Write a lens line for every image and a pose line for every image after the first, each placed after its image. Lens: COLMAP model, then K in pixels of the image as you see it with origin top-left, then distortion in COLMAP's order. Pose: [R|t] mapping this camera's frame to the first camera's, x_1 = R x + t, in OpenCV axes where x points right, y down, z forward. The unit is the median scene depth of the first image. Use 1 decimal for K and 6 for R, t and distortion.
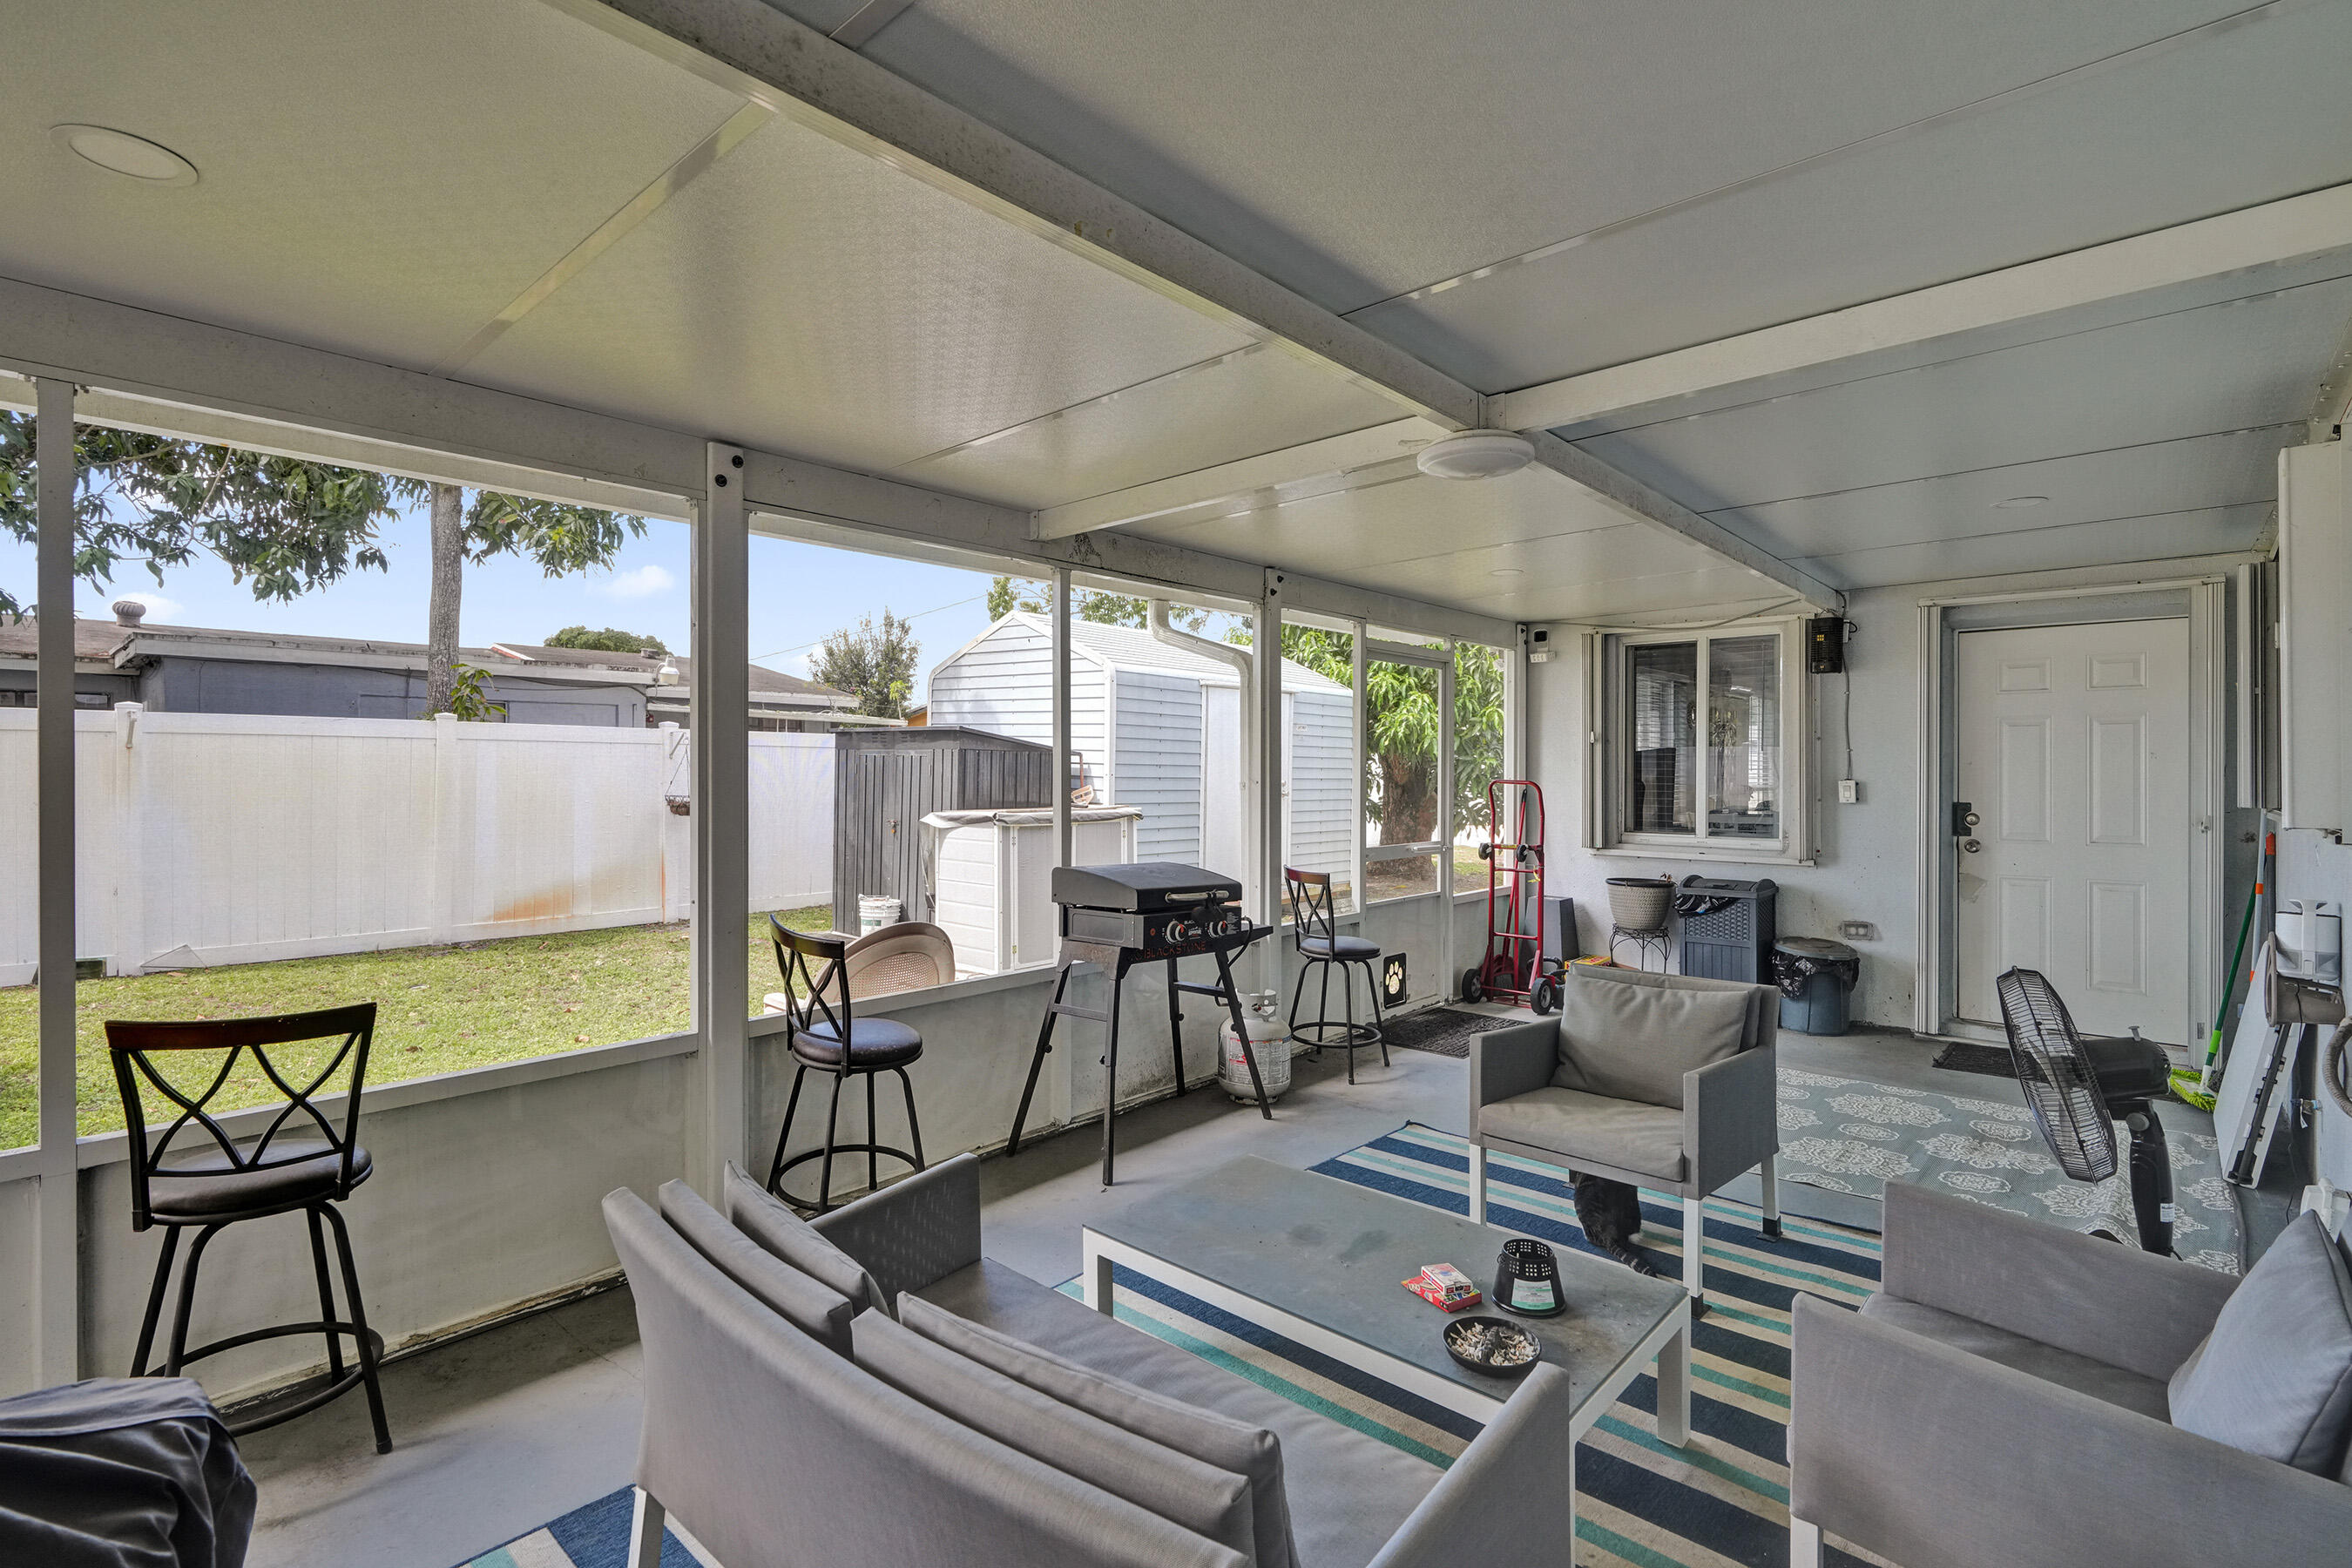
lens RADIAL K [[1090.2, 0, 1159.1], [0, 1090.2, 788.1], [0, 0, 1]] dist [-0.022872, 0.002790]
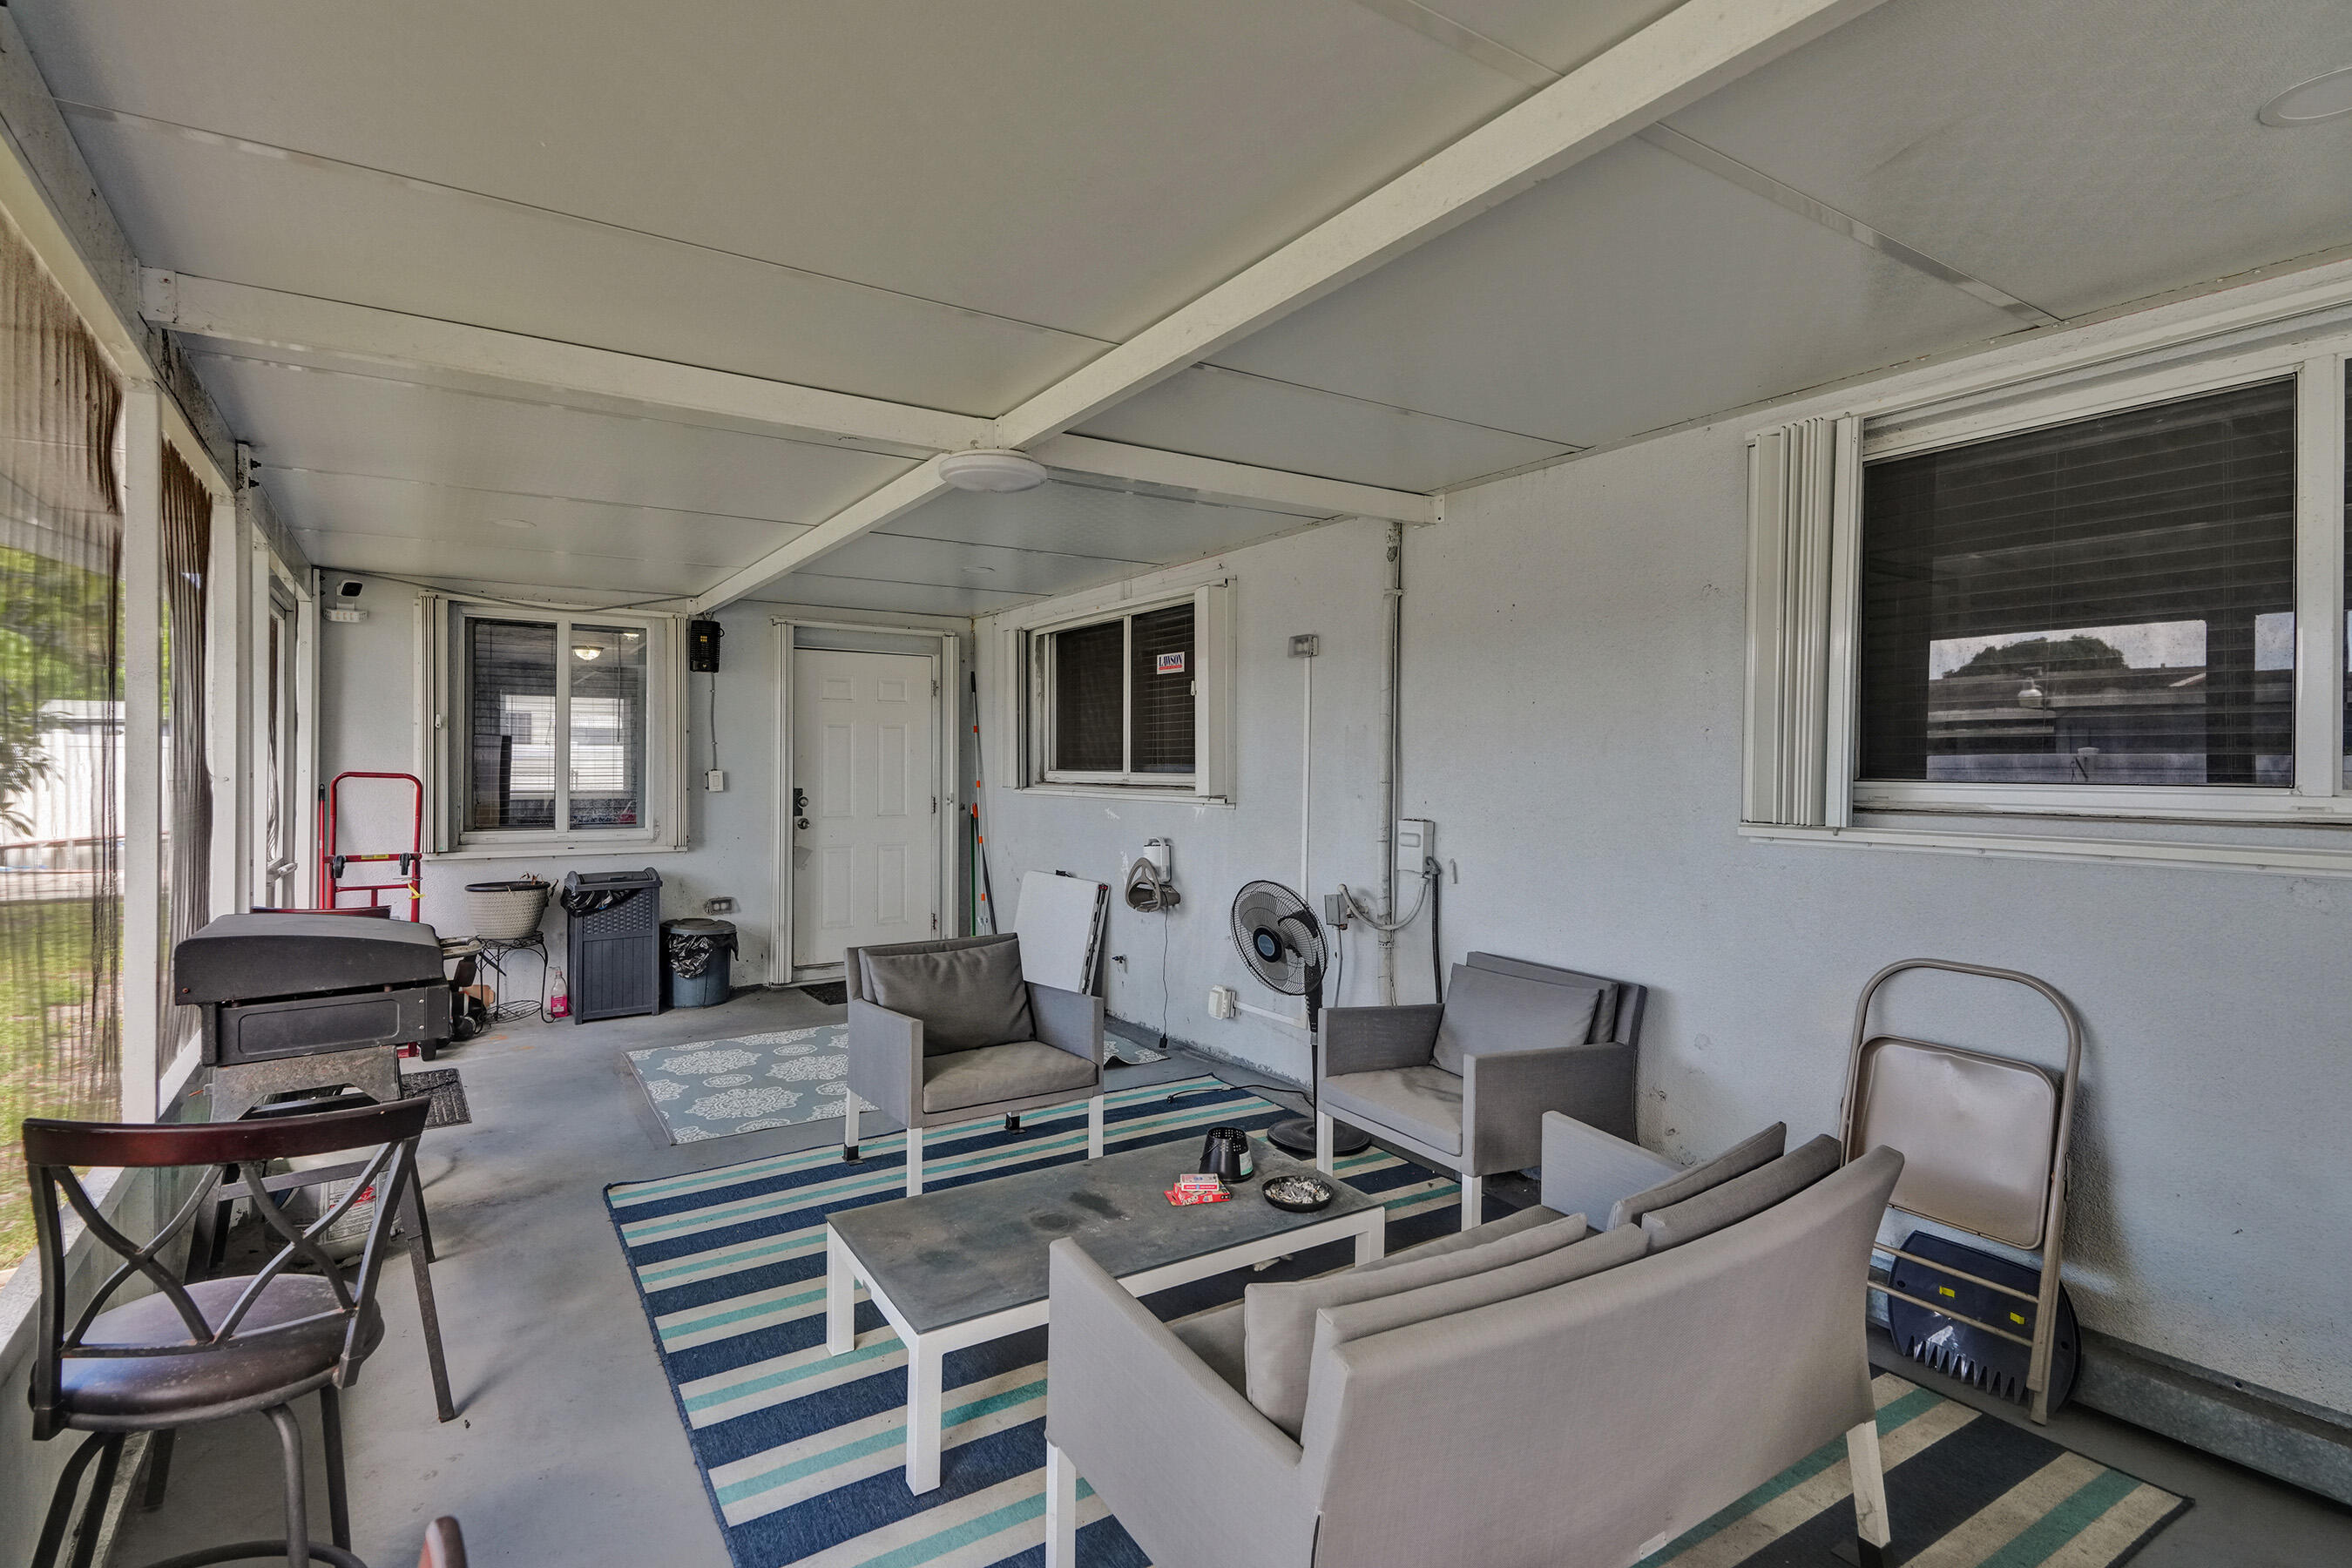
lens RADIAL K [[1112.3, 0, 1185.3], [0, 1112.3, 769.2], [0, 0, 1]] dist [-0.034810, 0.003711]
pose [[0.211783, 0.002223, 0.977314, -0.354992], [0.014532, 0.999880, -0.005423, 0.004689], [-0.977209, 0.015351, 0.211725, 0.293226]]
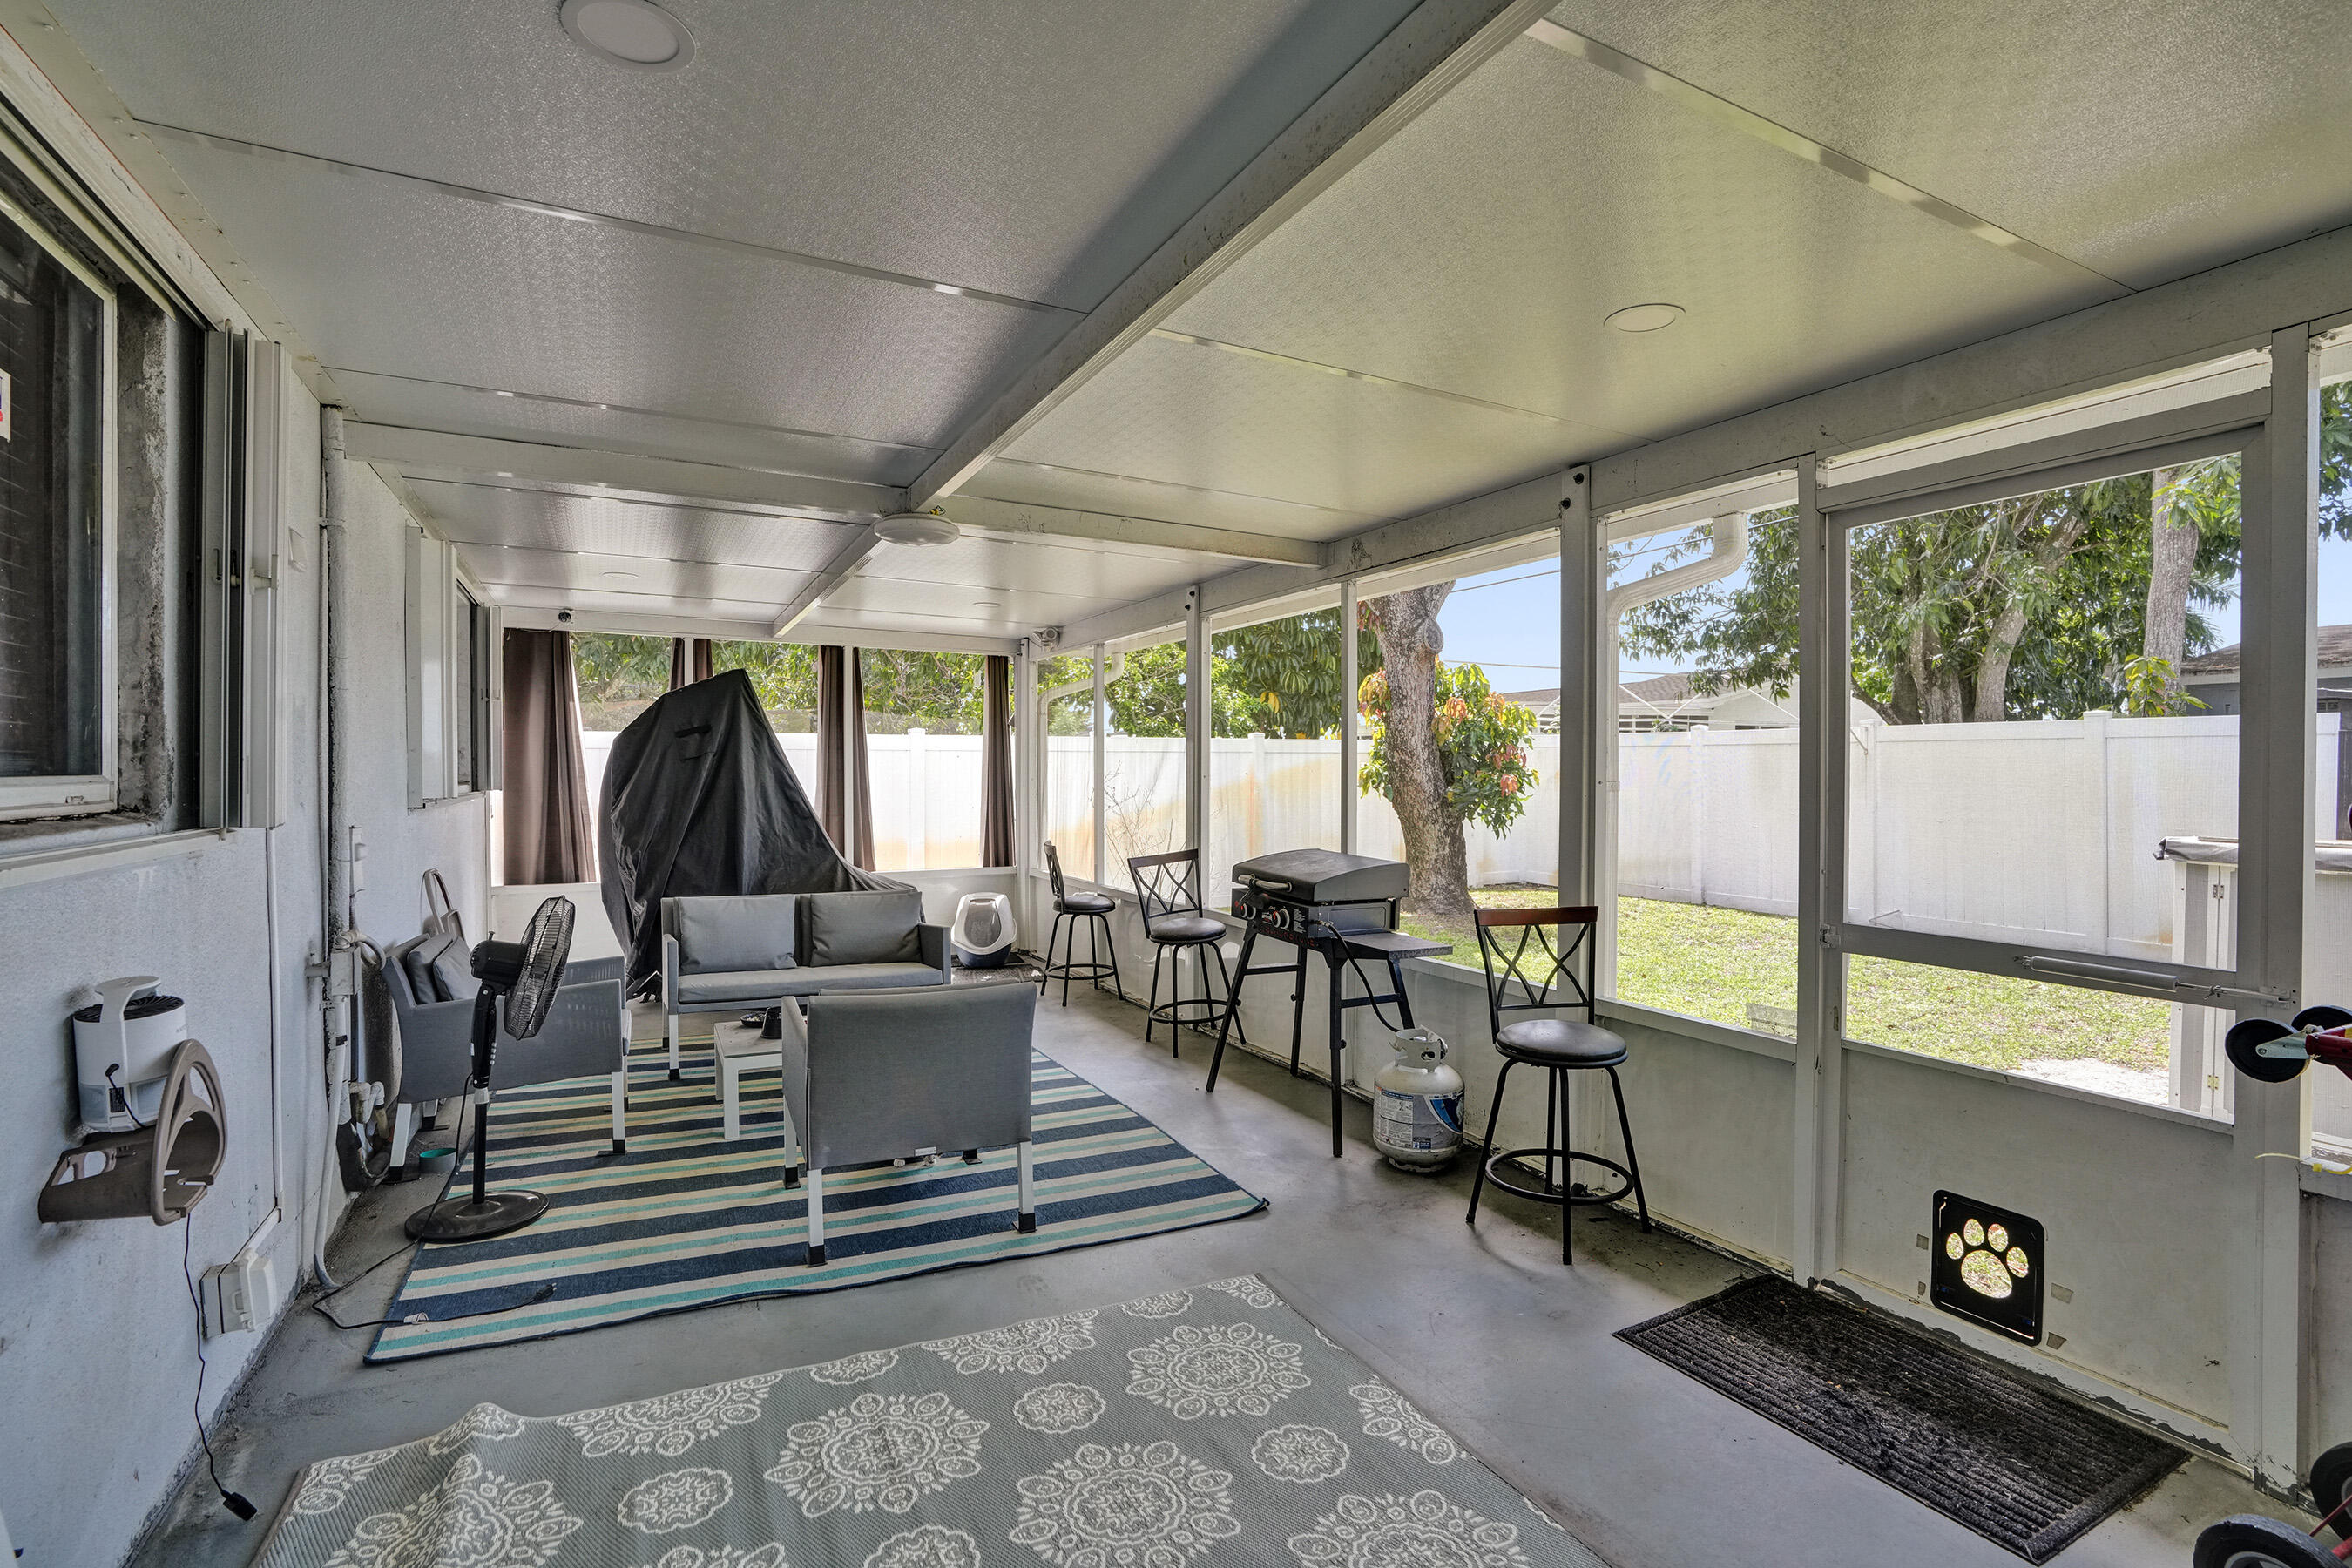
lens RADIAL K [[1112.3, 0, 1174.8], [0, 1112.3, 780.3], [0, 0, 1]] dist [-0.034810, 0.003711]
pose [[-0.342879, 0.006067, -0.939360, 0.744161], [-0.018576, 0.999740, 0.013238, -0.008081], [0.939196, 0.021989, -0.342677, 0.887697]]
